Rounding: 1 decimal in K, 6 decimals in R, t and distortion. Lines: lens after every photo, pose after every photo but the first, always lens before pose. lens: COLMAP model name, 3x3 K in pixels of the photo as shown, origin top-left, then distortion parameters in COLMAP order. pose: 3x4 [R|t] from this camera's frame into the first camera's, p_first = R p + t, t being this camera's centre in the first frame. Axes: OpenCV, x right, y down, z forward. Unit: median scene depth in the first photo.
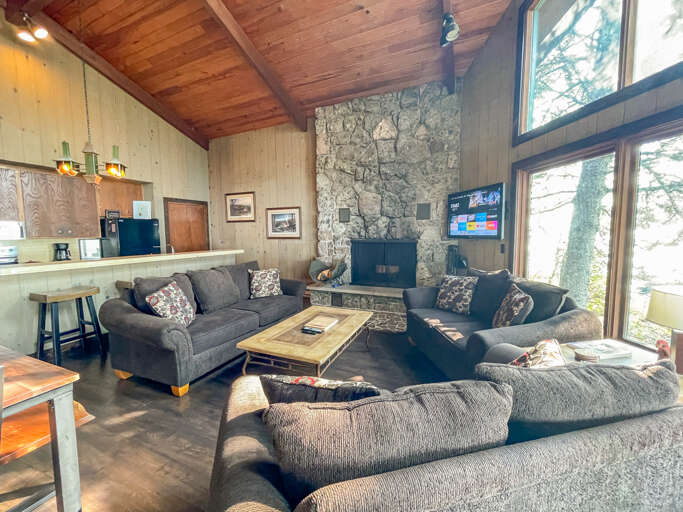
lens RADIAL K [[273.3, 0, 341.4], [0, 273.3, 255.8], [0, 0, 1]] dist [-0.010156, 0.000513]
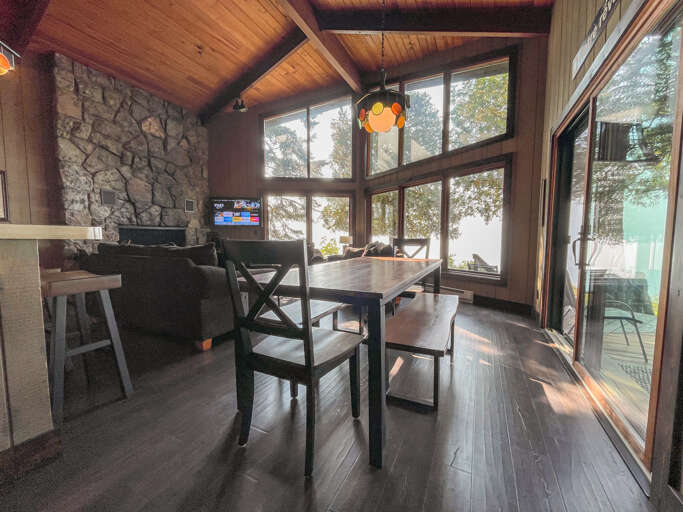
lens RADIAL K [[273.3, 0, 343.7], [0, 273.3, 259.5], [0, 0, 1]] dist [-0.010156, 0.000513]
pose [[0.036754, -0.065518, 0.997174, -0.891524], [0.086360, 0.994324, 0.062147, 0.067332], [-0.995586, 0.083832, 0.042204, 0.213882]]
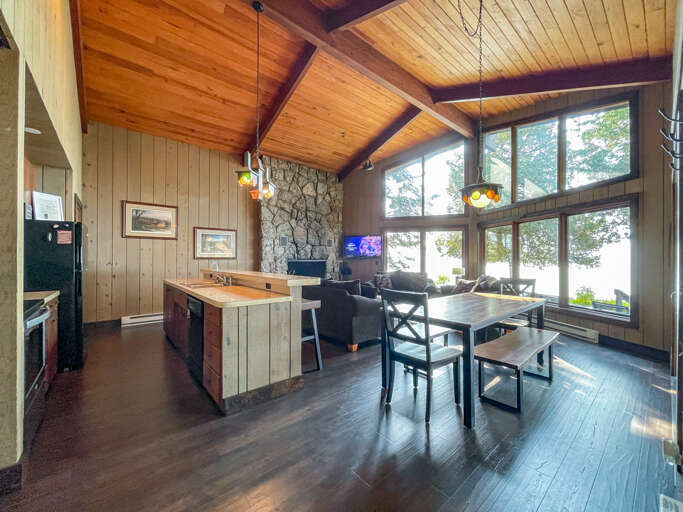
lens RADIAL K [[273.3, 0, 338.8], [0, 273.3, 260.0], [0, 0, 1]] dist [-0.010156, 0.000513]
pose [[0.437958, 0.010425, 0.898935, -1.104711], [0.072385, 0.996277, -0.046820, 0.024128], [-0.896077, 0.085575, 0.435572, 0.187469]]
